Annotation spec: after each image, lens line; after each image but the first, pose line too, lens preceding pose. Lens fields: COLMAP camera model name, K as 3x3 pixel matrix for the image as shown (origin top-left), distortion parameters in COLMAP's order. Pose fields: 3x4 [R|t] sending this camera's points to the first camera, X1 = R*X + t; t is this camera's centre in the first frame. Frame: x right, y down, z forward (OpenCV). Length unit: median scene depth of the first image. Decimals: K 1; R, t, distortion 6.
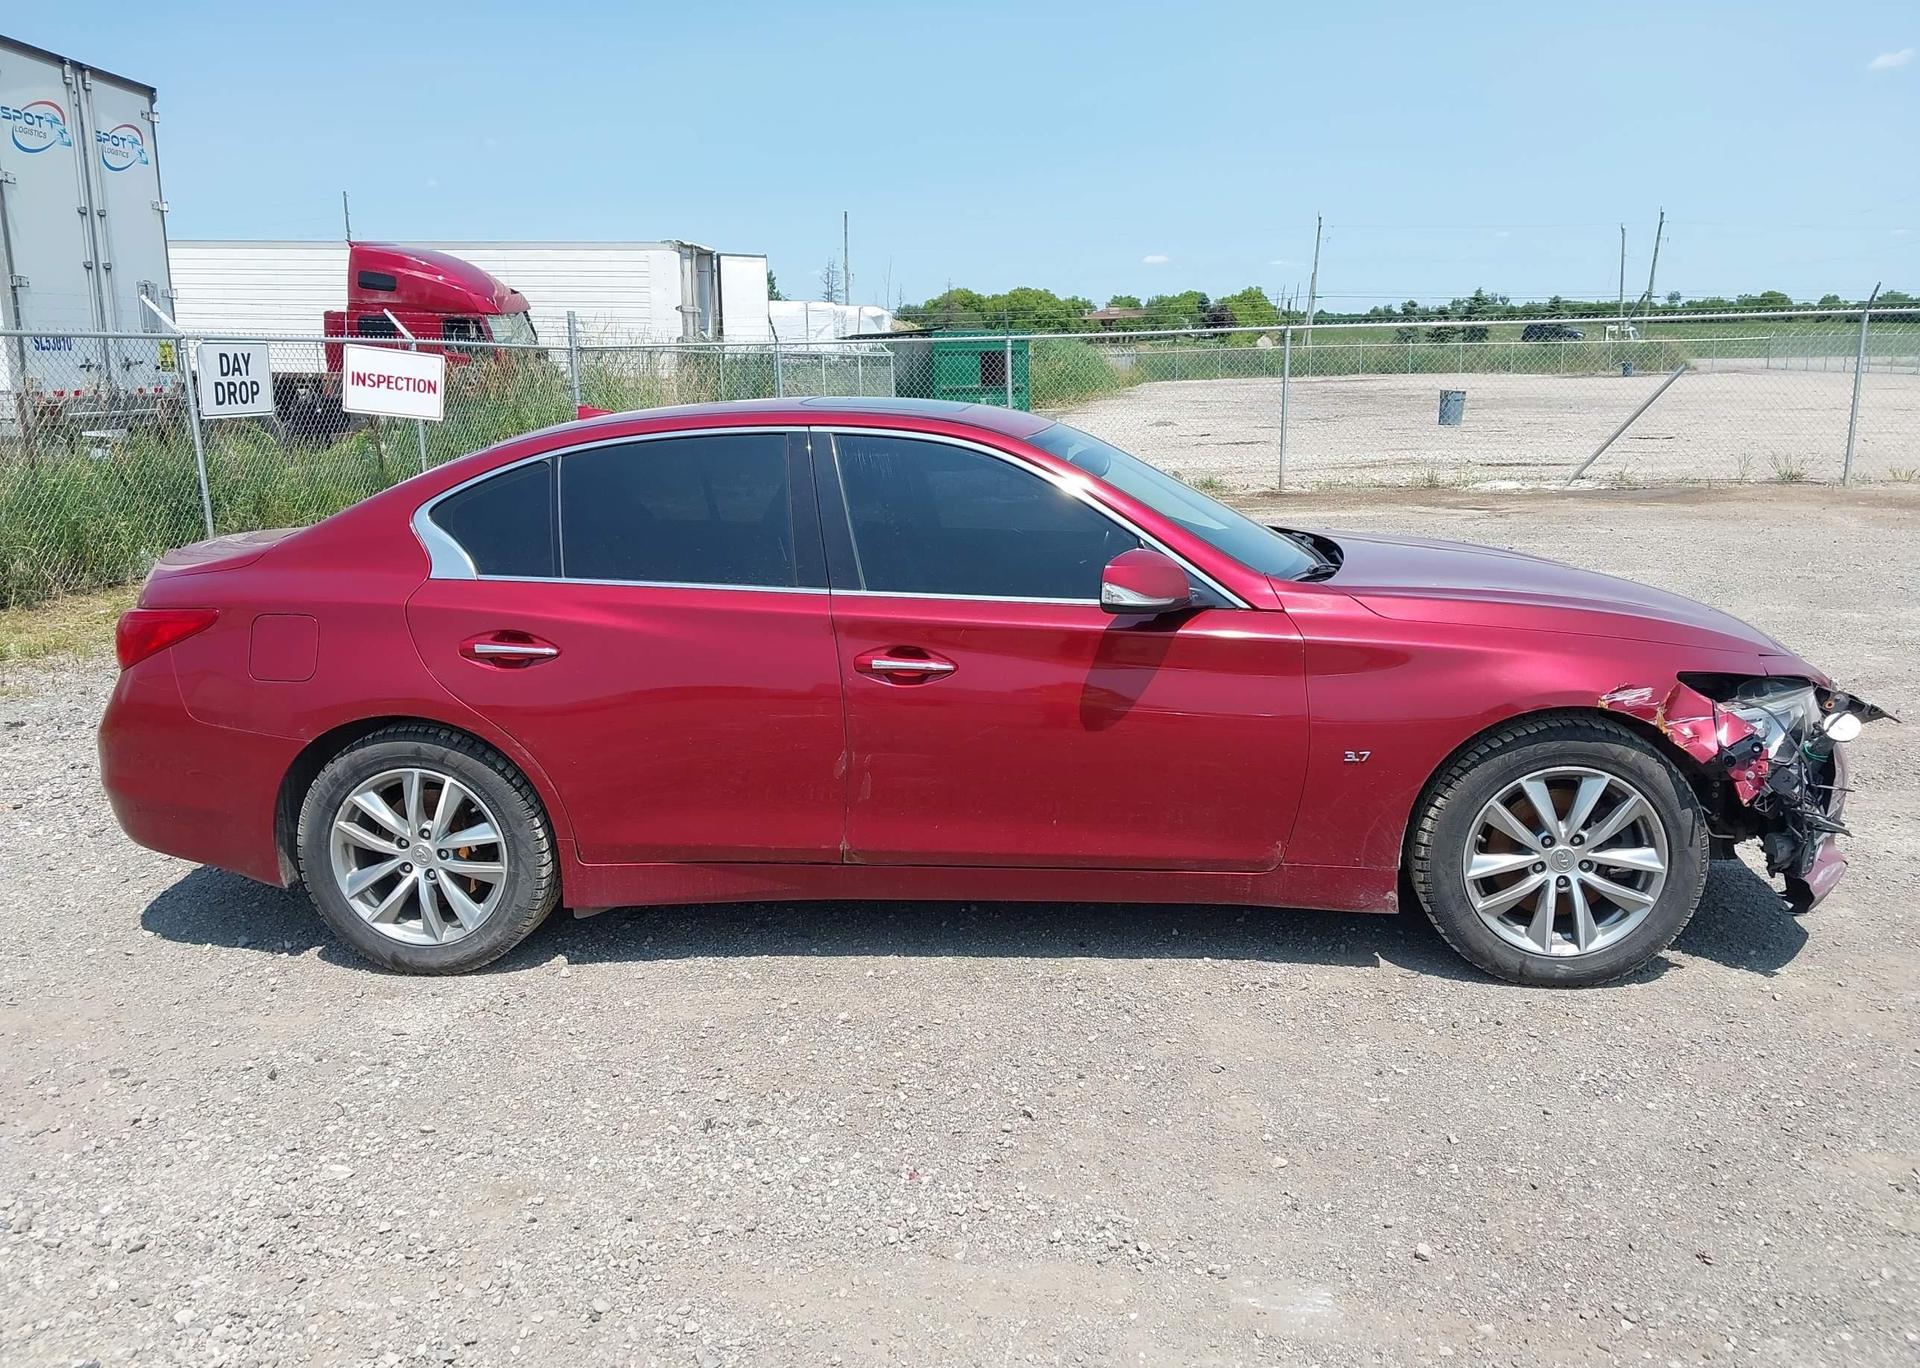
lens RADIAL K [[1528.1, 0, 960.6], [0, 1528.1, 670.9], [0, 0, 1]] dist [0.009860, -0.007896]
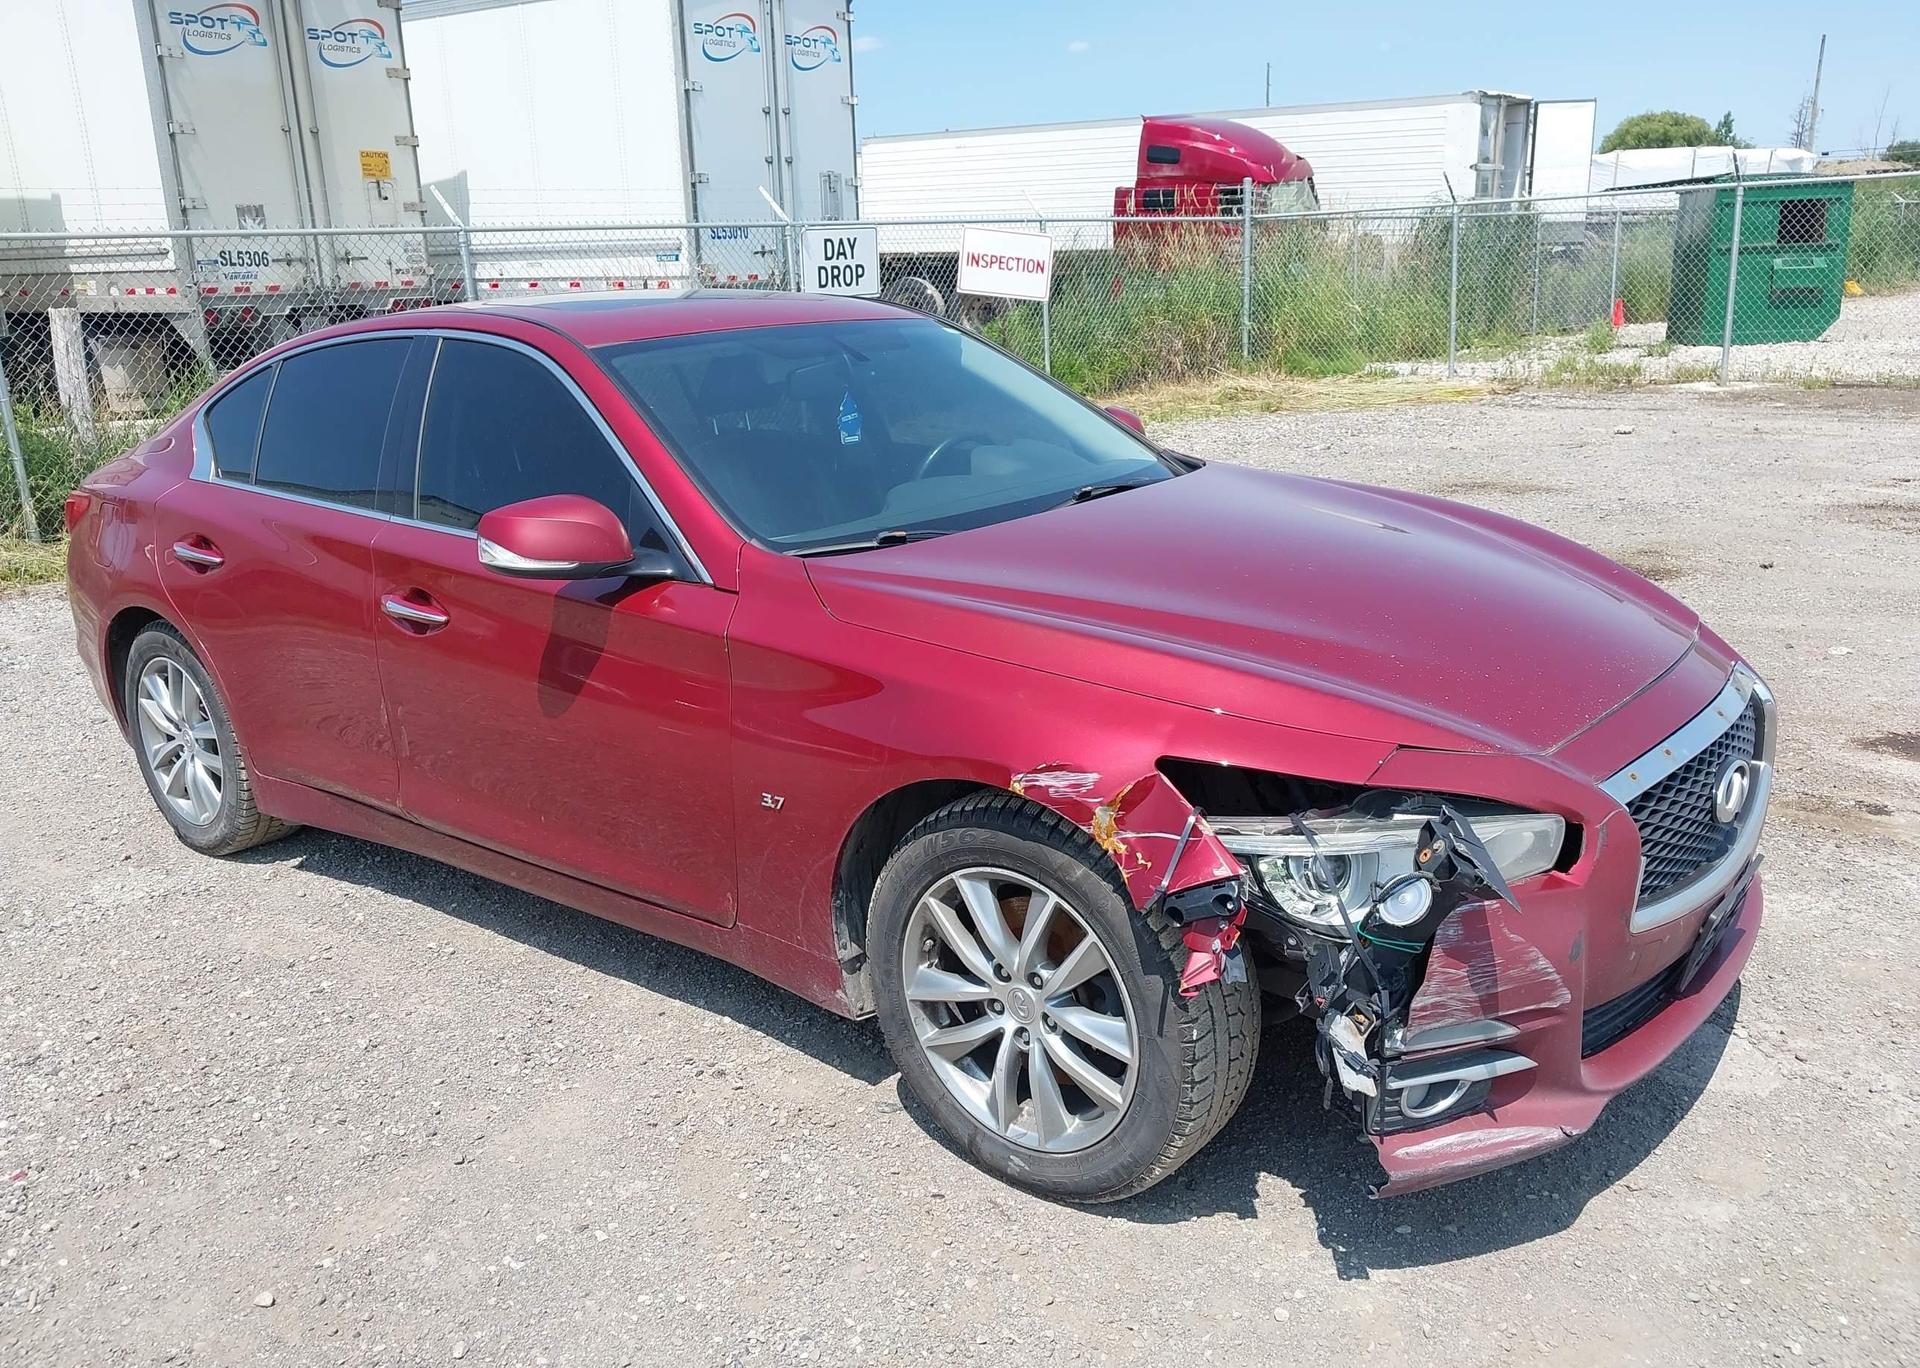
lens RADIAL K [[1528.1, 0, 967.2], [0, 1528.1, 677.8], [0, 0, 1]] dist [0.009860, -0.007896]
pose [[0.838057, 0.126812, -0.530640, 0.211679], [-0.080218, 0.990682, 0.110061, -0.026723], [0.539653, -0.049670, 0.840421, 0.128988]]
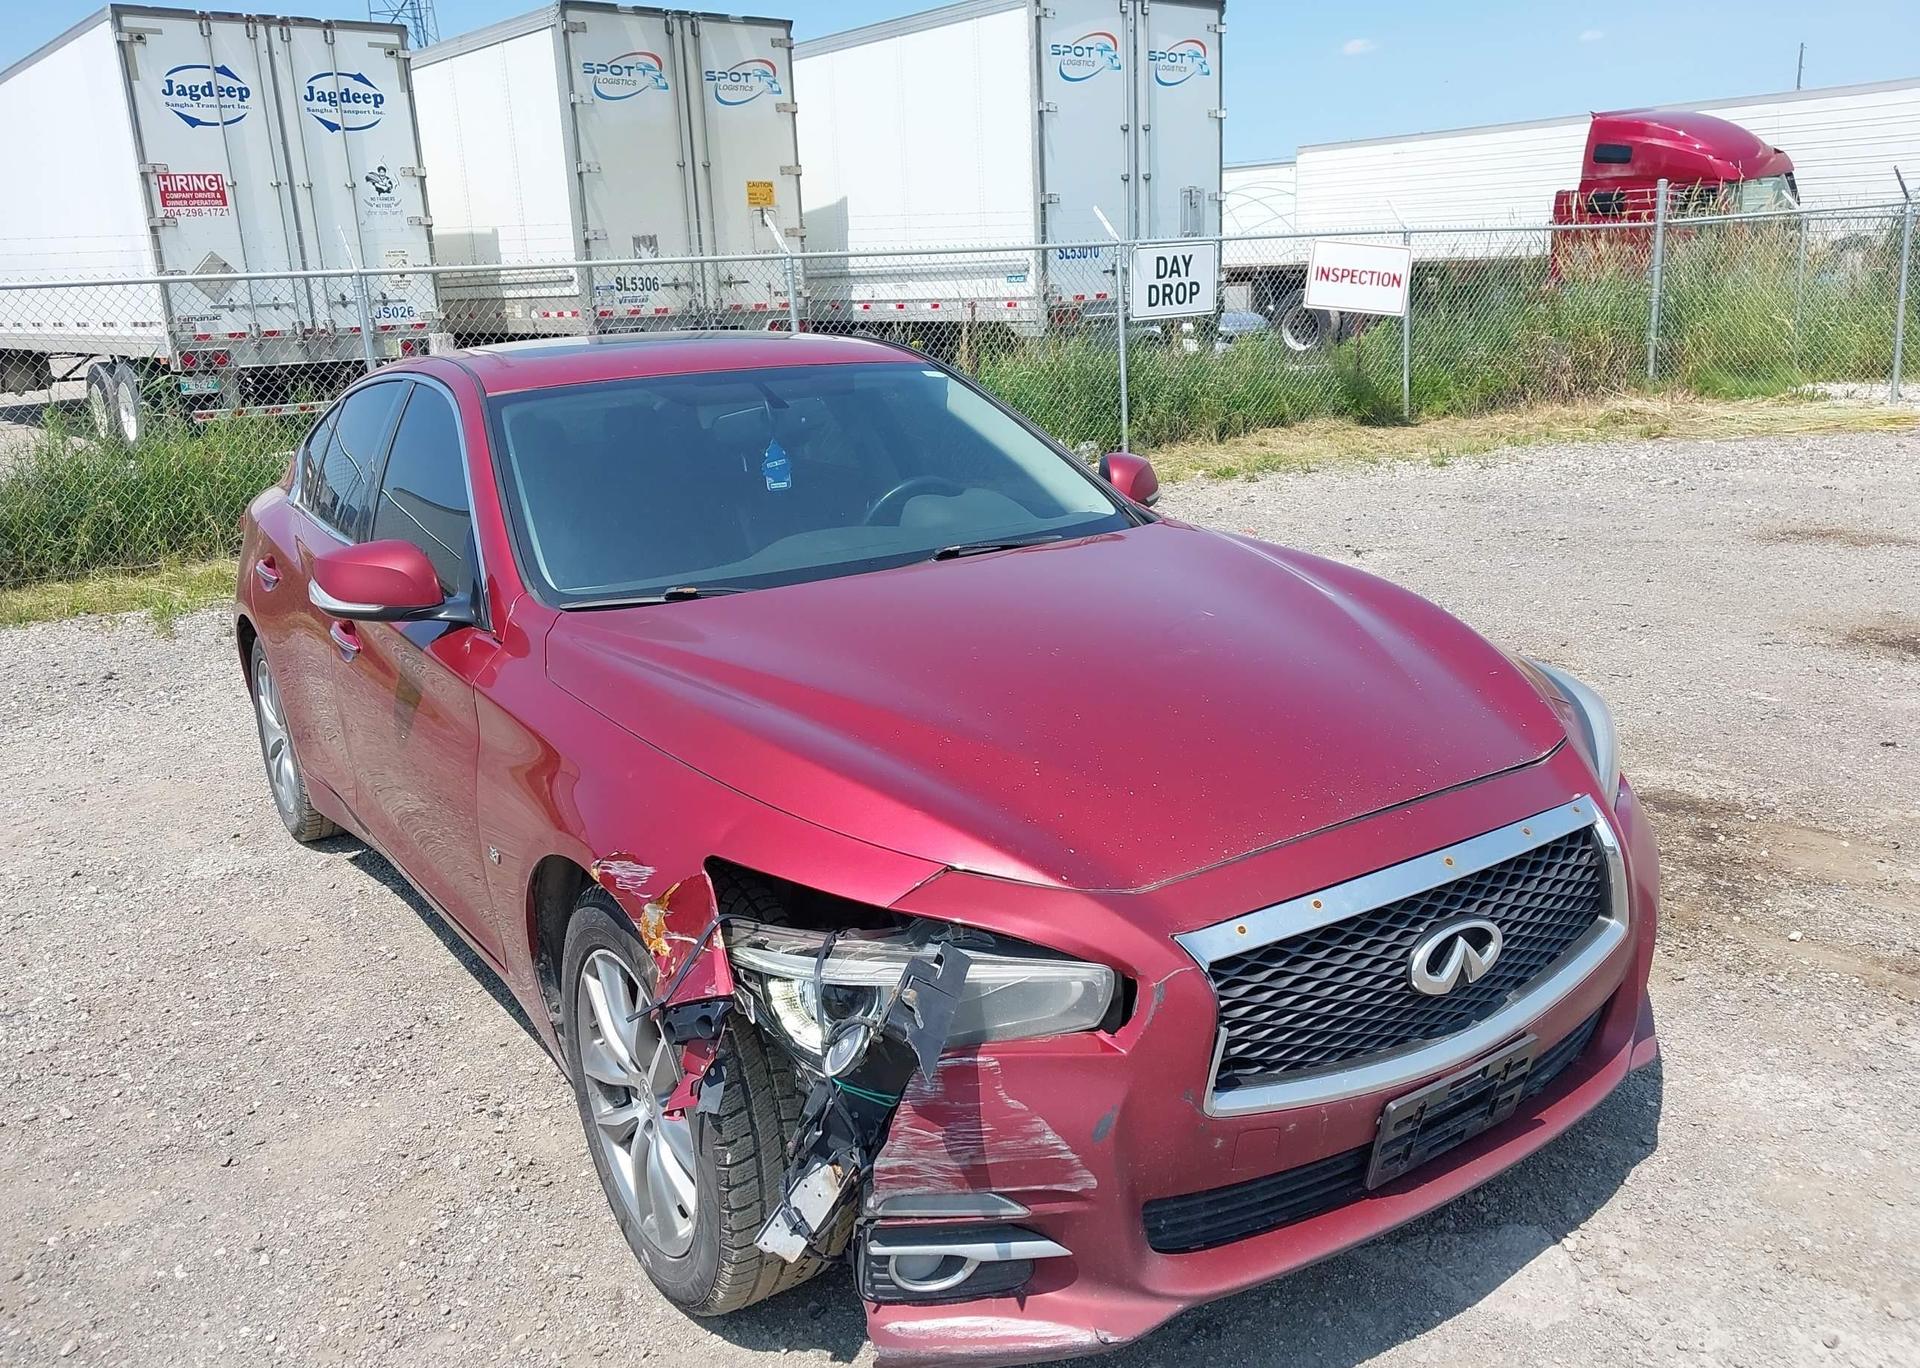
lens RADIAL K [[1528.1, 0, 970.9], [0, 1528.1, 679.8], [0, 0, 1]] dist [0.009860, -0.007896]
pose [[0.641827, 0.170668, -0.747617, 0.277068], [-0.107704, 0.985318, 0.132467, -0.043858], [0.759248, -0.004499, 0.650786, 0.204726]]
